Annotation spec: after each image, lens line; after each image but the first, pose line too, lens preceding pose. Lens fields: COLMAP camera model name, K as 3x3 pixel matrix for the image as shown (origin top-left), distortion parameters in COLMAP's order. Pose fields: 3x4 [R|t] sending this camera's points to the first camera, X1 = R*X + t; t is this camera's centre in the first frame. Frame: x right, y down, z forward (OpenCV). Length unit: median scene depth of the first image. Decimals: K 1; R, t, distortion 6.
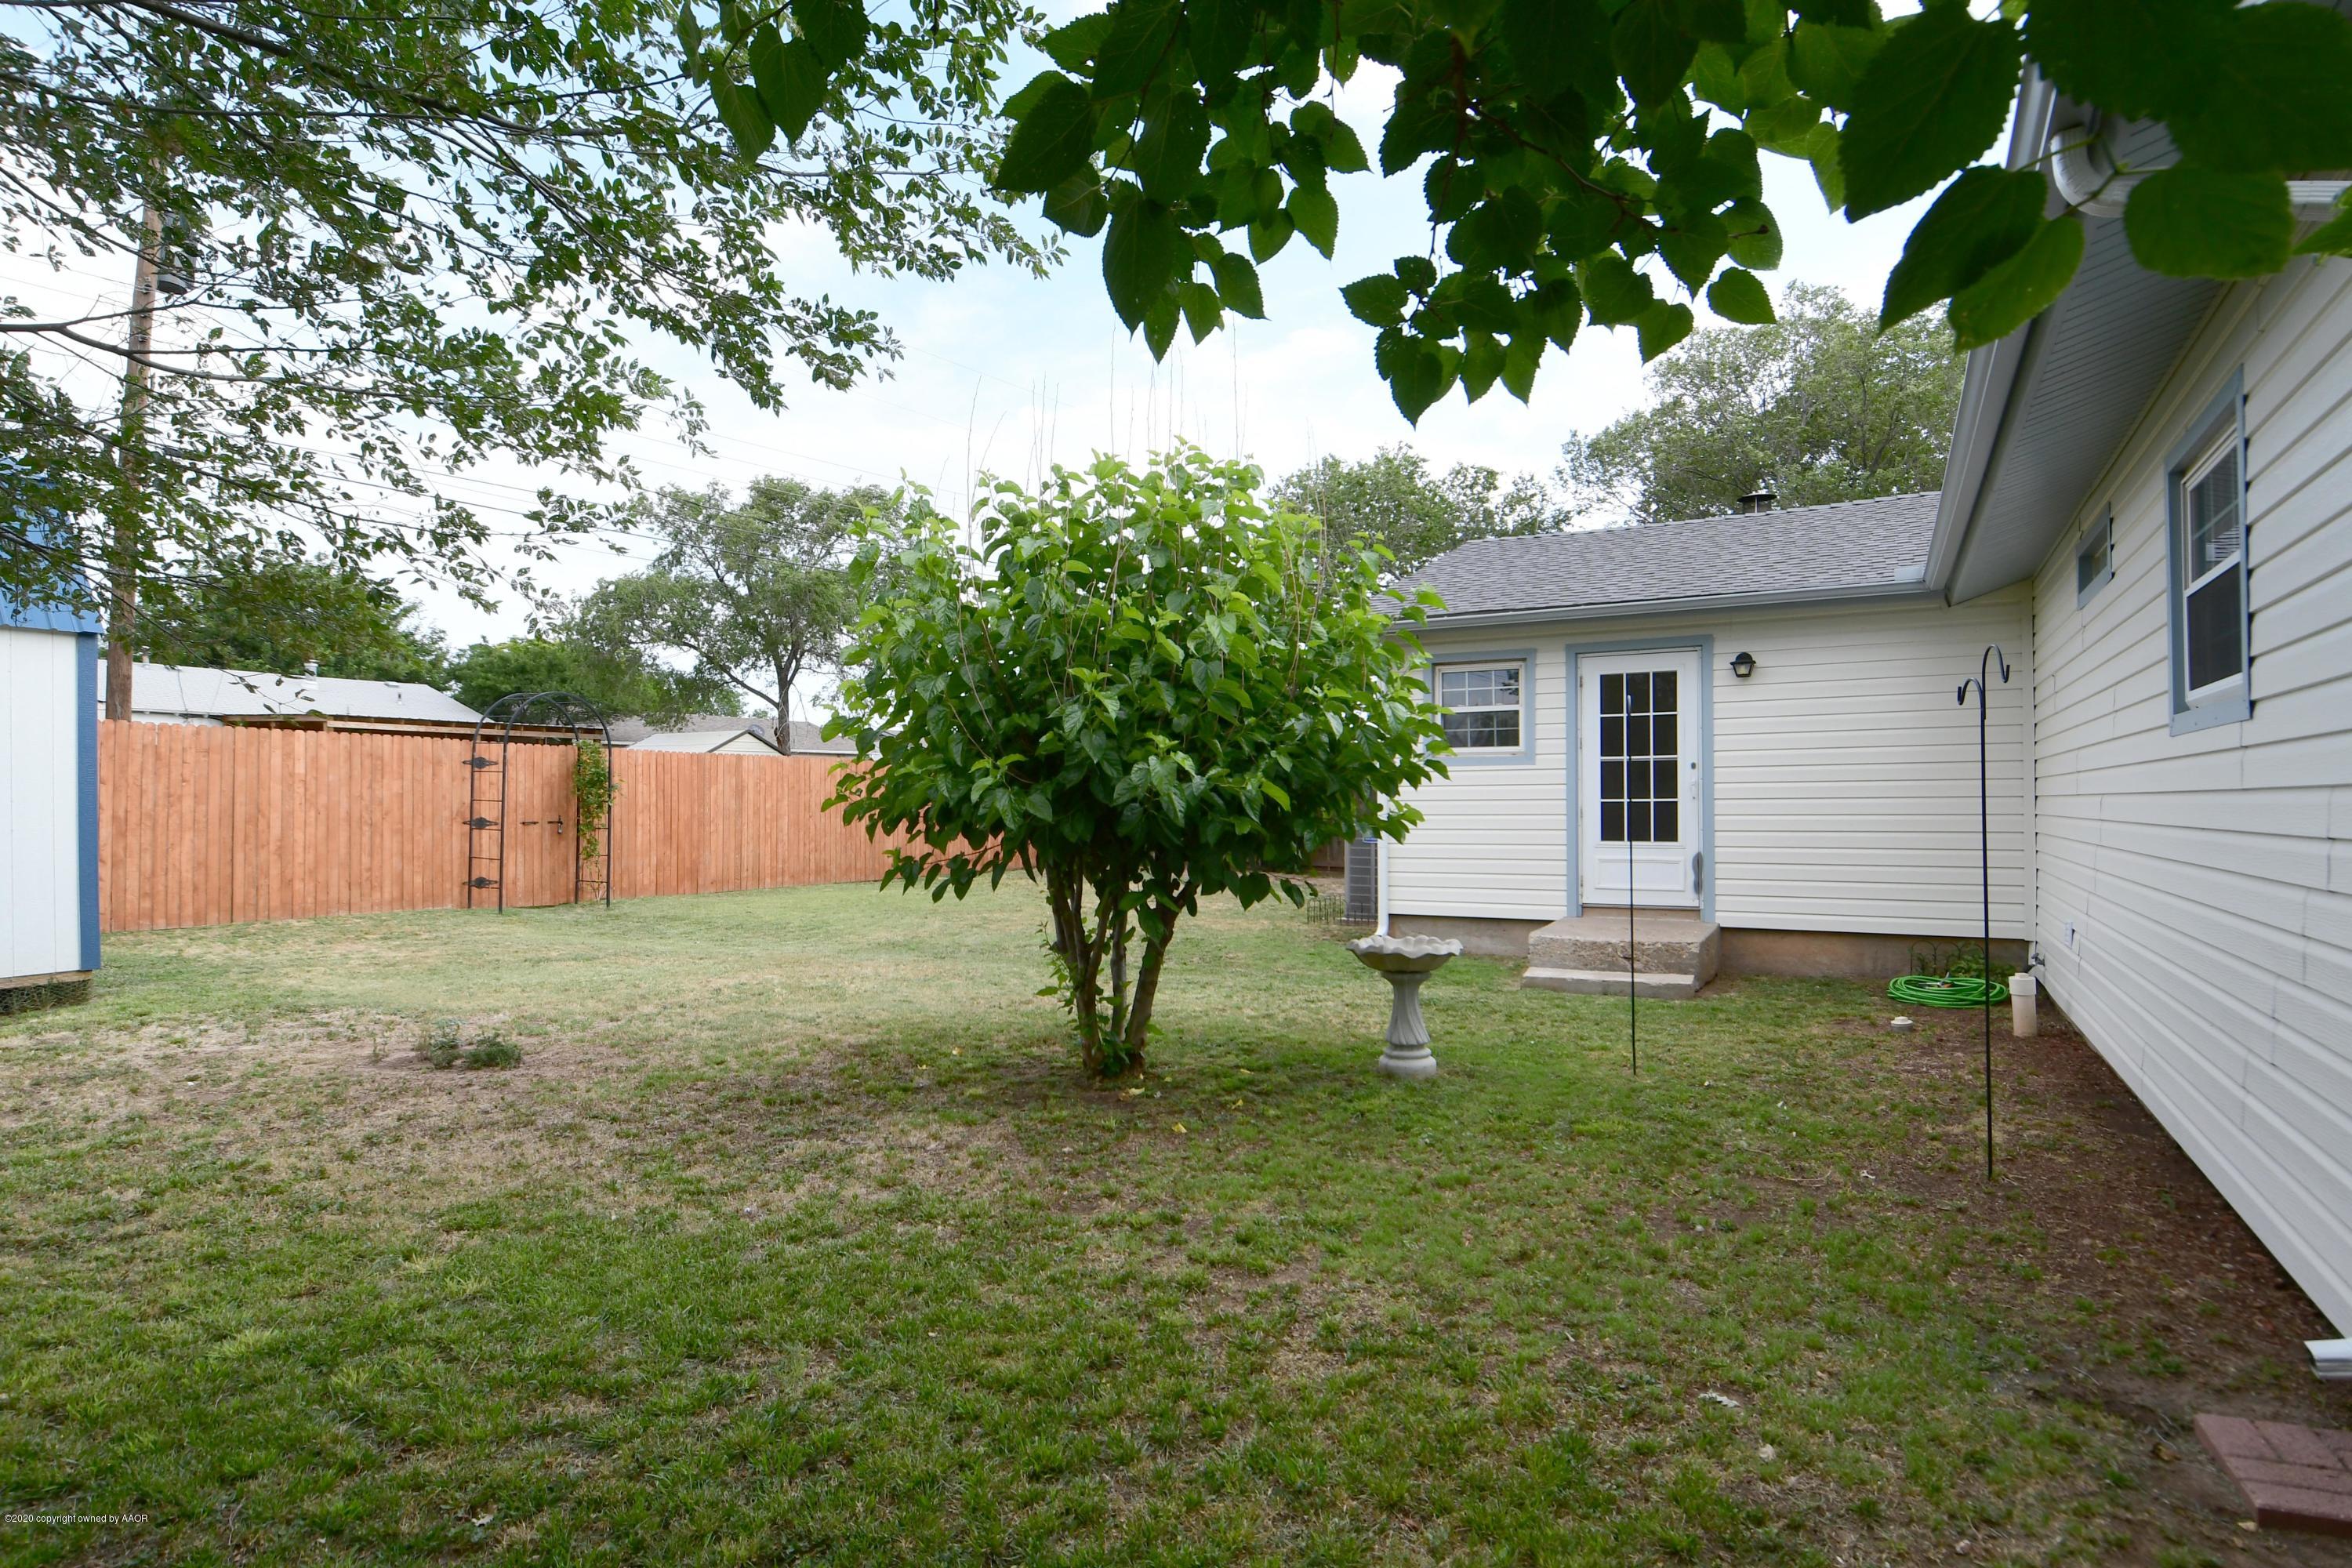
lens RADIAL K [[1340.9, 0, 1176.6], [0, 1340.9, 779.7], [0, 0, 1]] dist [0.004076, -0.011700]
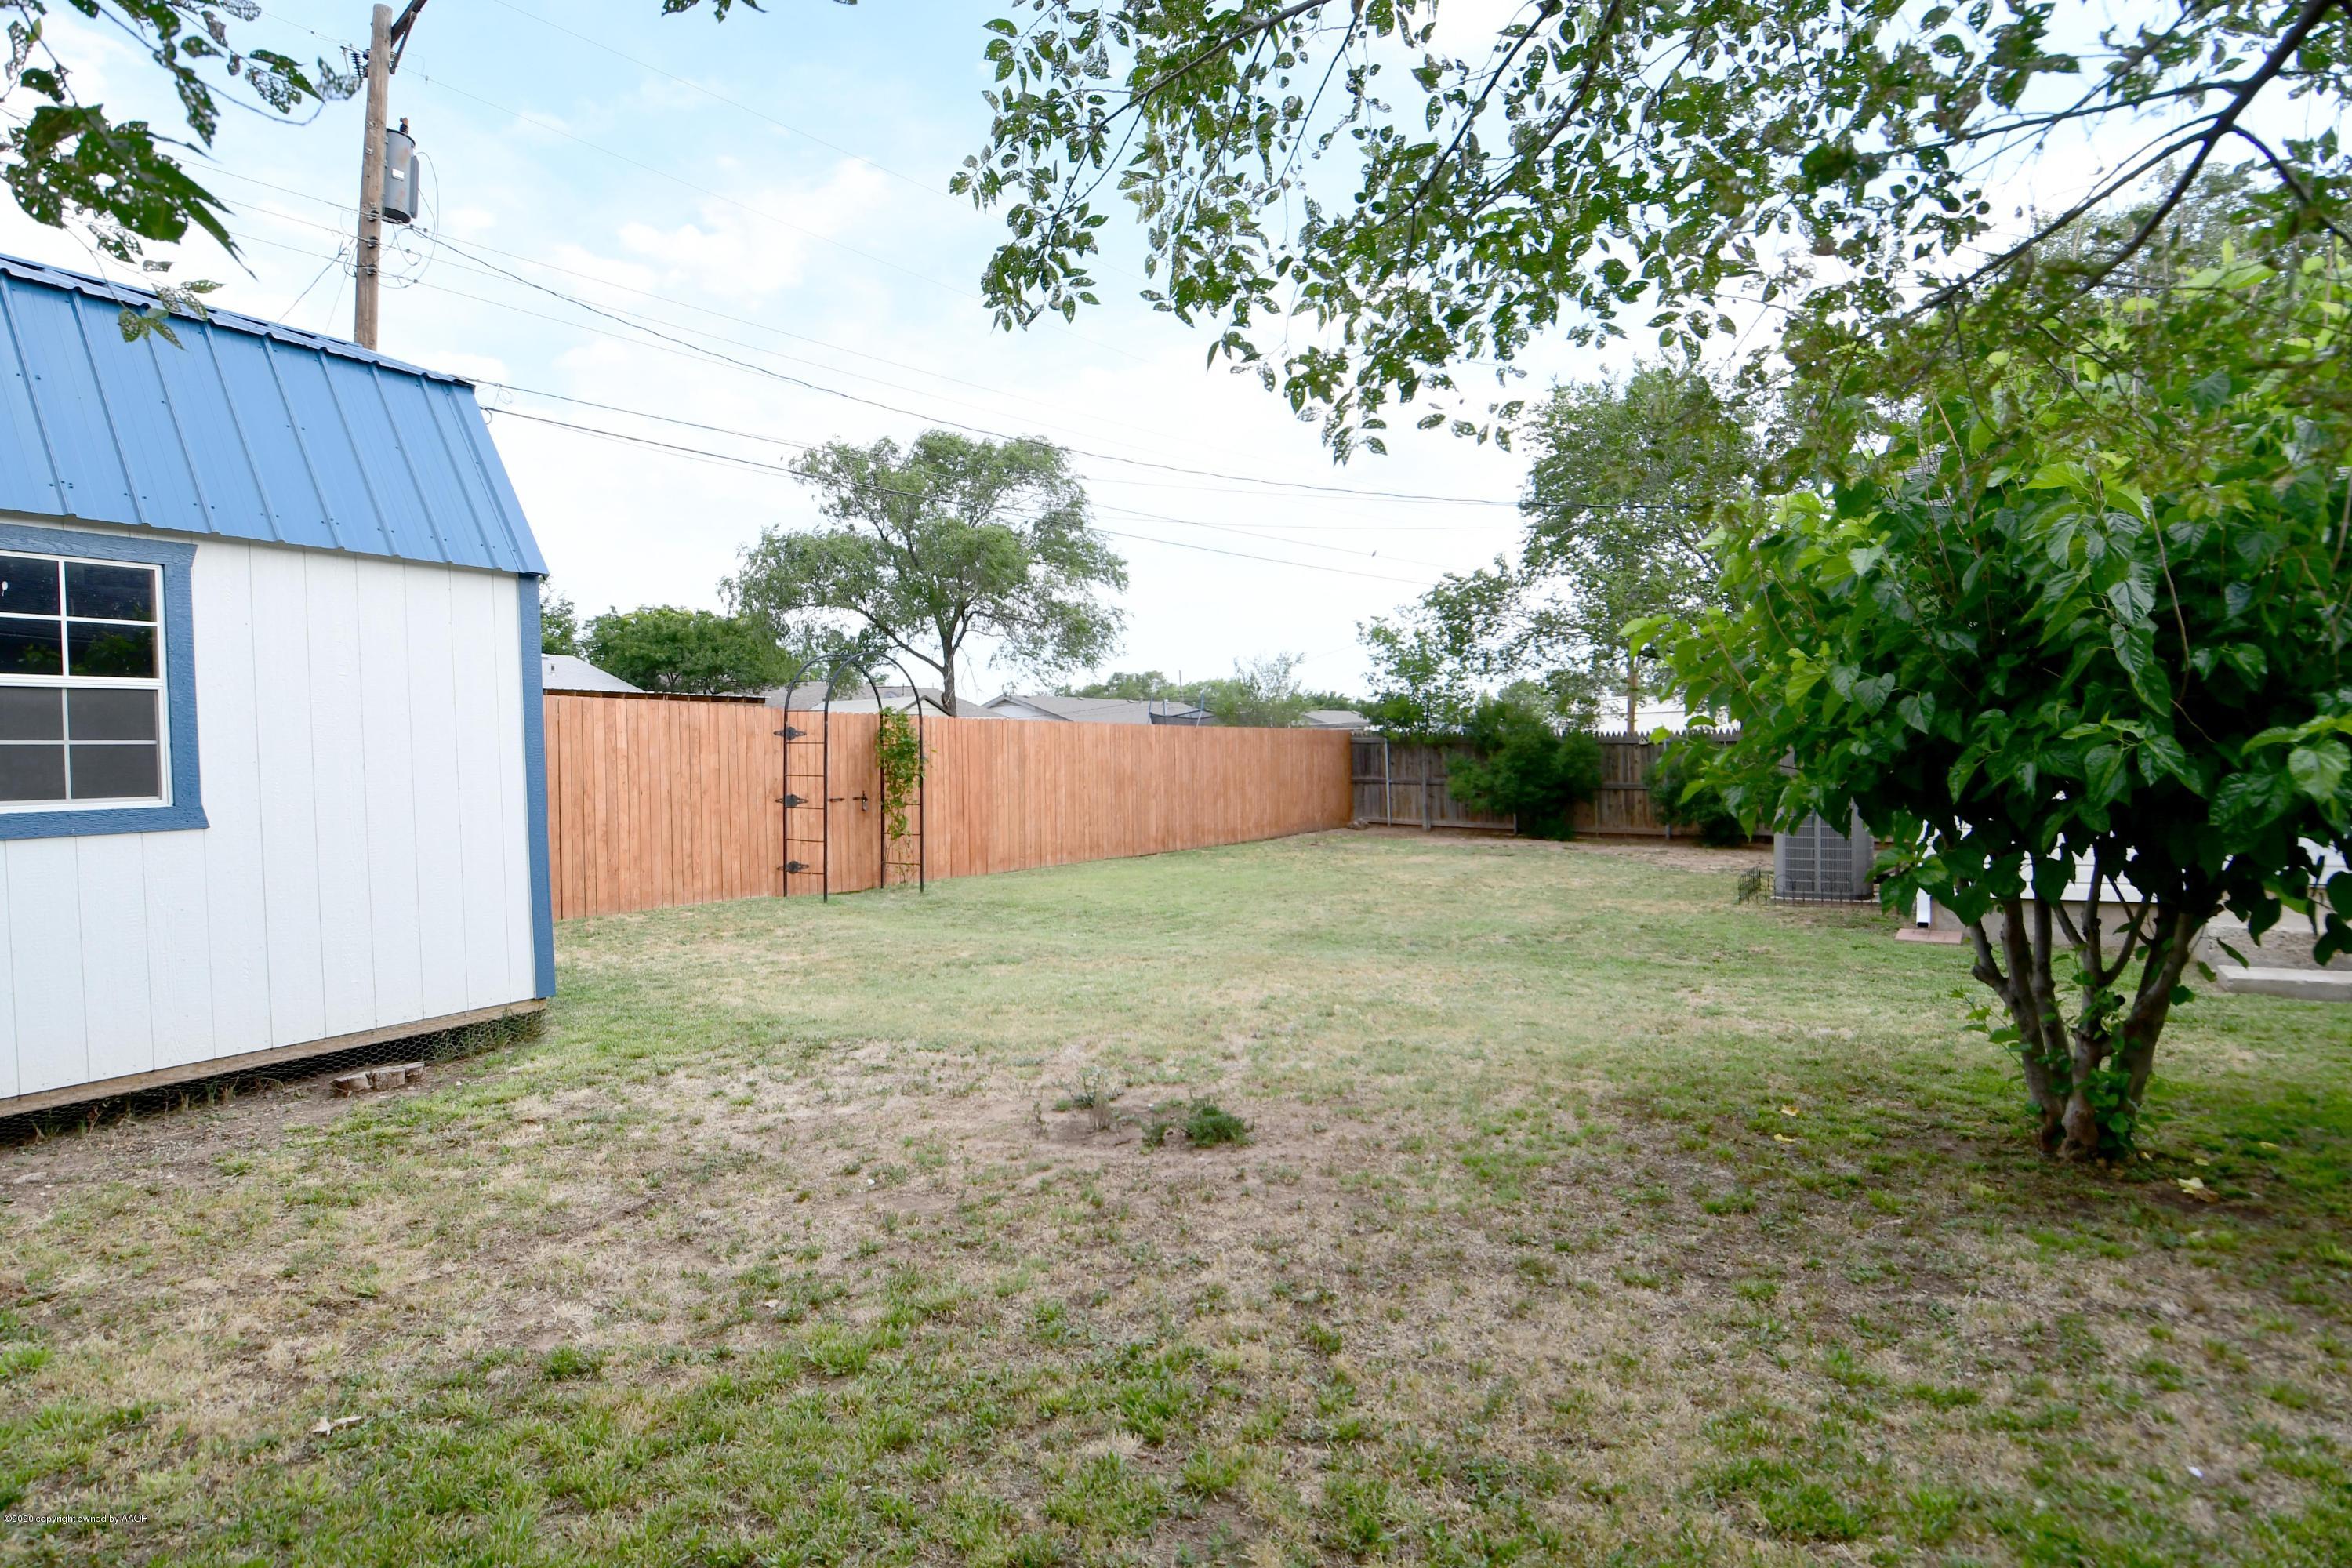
lens RADIAL K [[1340.9, 0, 1187.1], [0, 1340.9, 783.0], [0, 0, 1]] dist [0.004076, -0.011700]
pose [[0.998999, -0.015013, -0.042129, -0.185700], [0.016286, 0.999417, 0.030023, -0.001577], [0.041653, -0.030679, 0.998661, 0.103972]]
